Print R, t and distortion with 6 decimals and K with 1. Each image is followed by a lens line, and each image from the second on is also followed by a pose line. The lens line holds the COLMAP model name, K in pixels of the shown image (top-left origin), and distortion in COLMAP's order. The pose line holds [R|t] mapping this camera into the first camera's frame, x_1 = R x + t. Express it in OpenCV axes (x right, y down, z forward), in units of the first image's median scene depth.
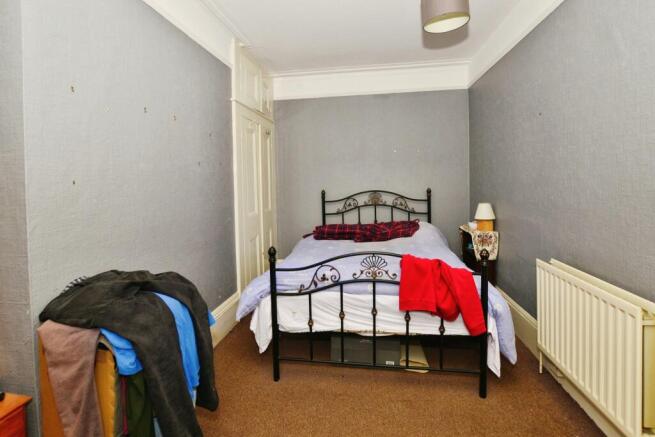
lens RADIAL K [[301.1, 0, 327.0], [0, 301.1, 179.1], [0, 0, 1]] dist [-0.029907, 0.000521]
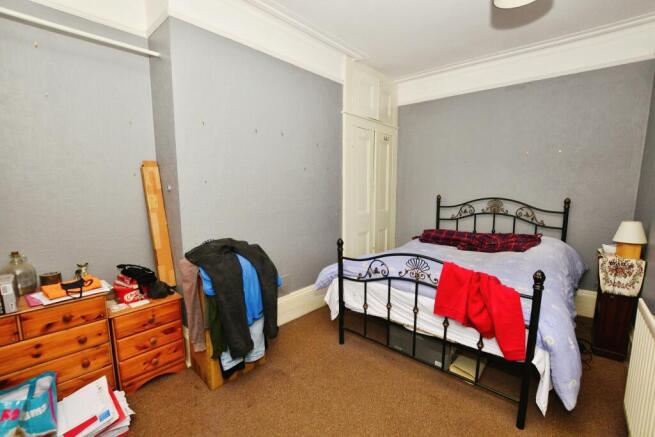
lens RADIAL K [[289.6, 0, 327.5], [0, 289.6, 218.5], [0, 0, 1]] dist [-0.029985, -0.000021]
pose [[0.836321, 0.085799, -0.541484, 0.406962], [-0.017170, 0.991293, 0.130553, -0.006688], [0.547970, -0.099887, 0.830512, 0.010110]]
